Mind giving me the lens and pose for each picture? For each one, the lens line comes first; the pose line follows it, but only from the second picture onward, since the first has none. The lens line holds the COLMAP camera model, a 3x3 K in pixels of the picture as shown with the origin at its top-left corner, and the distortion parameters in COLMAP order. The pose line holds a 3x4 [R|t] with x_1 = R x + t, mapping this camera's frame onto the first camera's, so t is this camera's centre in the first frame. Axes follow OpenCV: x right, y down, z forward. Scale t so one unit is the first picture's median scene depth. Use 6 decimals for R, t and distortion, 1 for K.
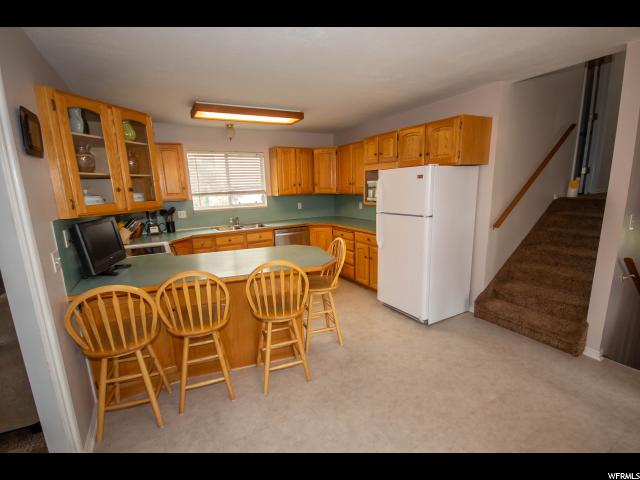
lens RADIAL K [[296.3, 0, 318.3], [0, 296.3, 243.0], [0, 0, 1]] dist [0.004241, -0.004243]
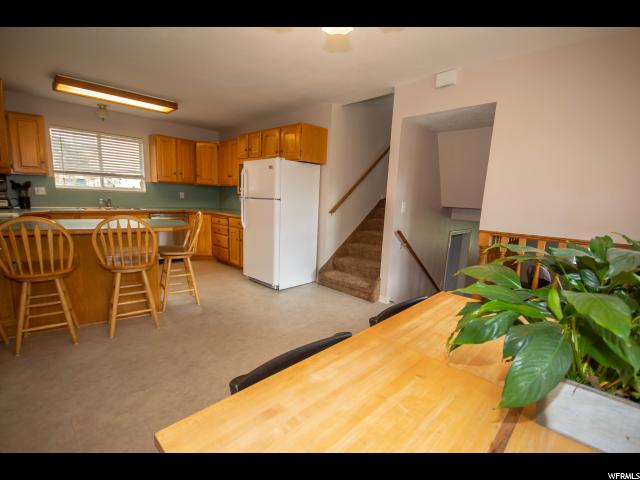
lens RADIAL K [[296.3, 0, 318.5], [0, 296.3, 245.3], [0, 0, 1]] dist [0.004241, -0.004243]
pose [[0.957009, 0.025516, 0.288935, 0.148120], [-0.017128, 0.999356, -0.031522, 0.112564], [-0.289554, 0.025218, 0.956829, -0.193395]]
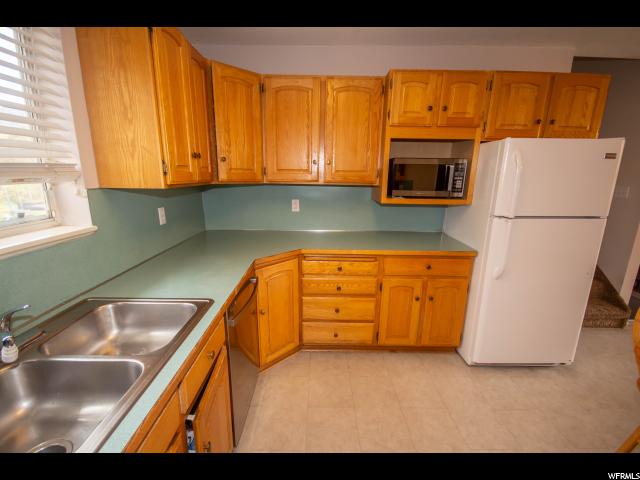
lens RADIAL K [[296.3, 0, 313.9], [0, 296.3, 251.0], [0, 0, 1]] dist [0.004241, -0.004243]
pose [[0.473565, -0.192172, 0.859538, -0.431982], [0.139819, 0.979934, 0.142056, -0.163433], [-0.869590, 0.052907, 0.490932, 1.003297]]
